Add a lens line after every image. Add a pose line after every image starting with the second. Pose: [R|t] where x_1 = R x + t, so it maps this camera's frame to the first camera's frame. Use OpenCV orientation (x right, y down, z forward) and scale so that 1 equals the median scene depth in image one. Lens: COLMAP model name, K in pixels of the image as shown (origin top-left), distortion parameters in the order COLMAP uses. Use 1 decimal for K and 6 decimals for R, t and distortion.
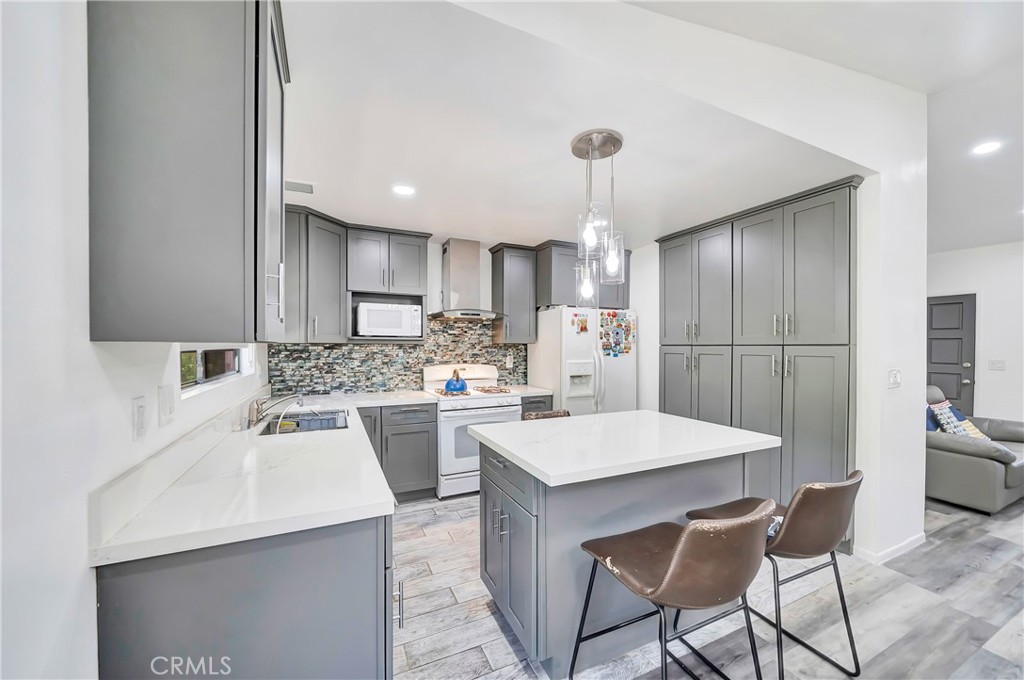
lens RADIAL K [[365.6, 0, 508.0], [0, 365.6, 343.2], [0, 0, 1]] dist [-0.001274, 0.000089]
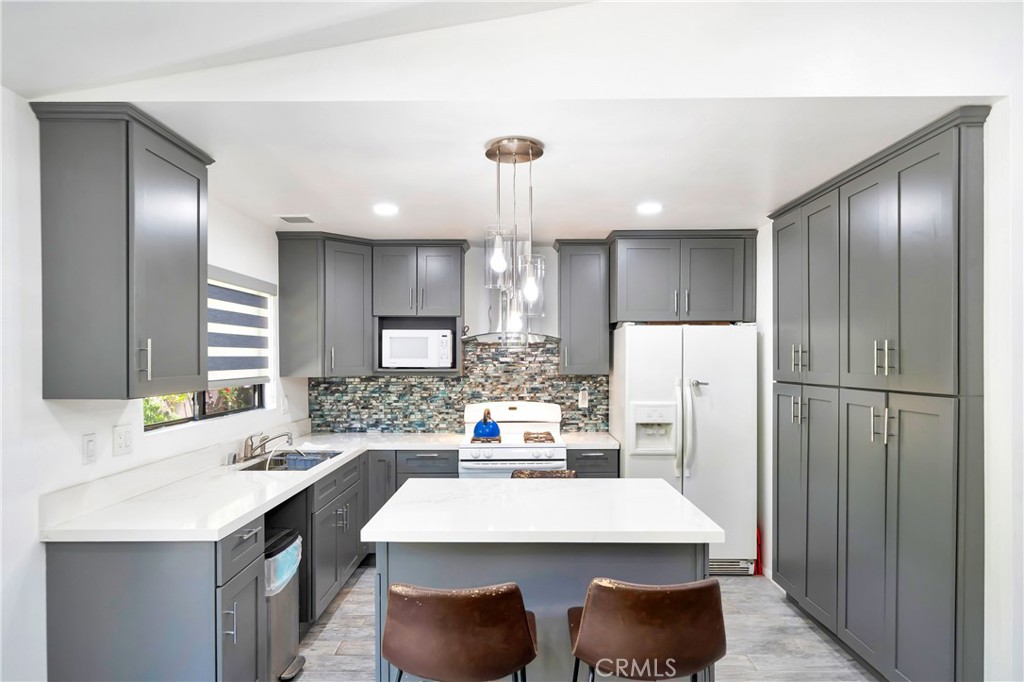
lens RADIAL K [[566.4, 0, 513.1], [0, 566.4, 350.6], [0, 0, 1]] dist [0.005484, -0.001140]
pose [[0.901534, -0.012321, -0.432532, 0.424516], [0.009008, 0.999912, -0.009707, -0.041568], [0.432614, 0.004855, 0.901566, -0.082242]]
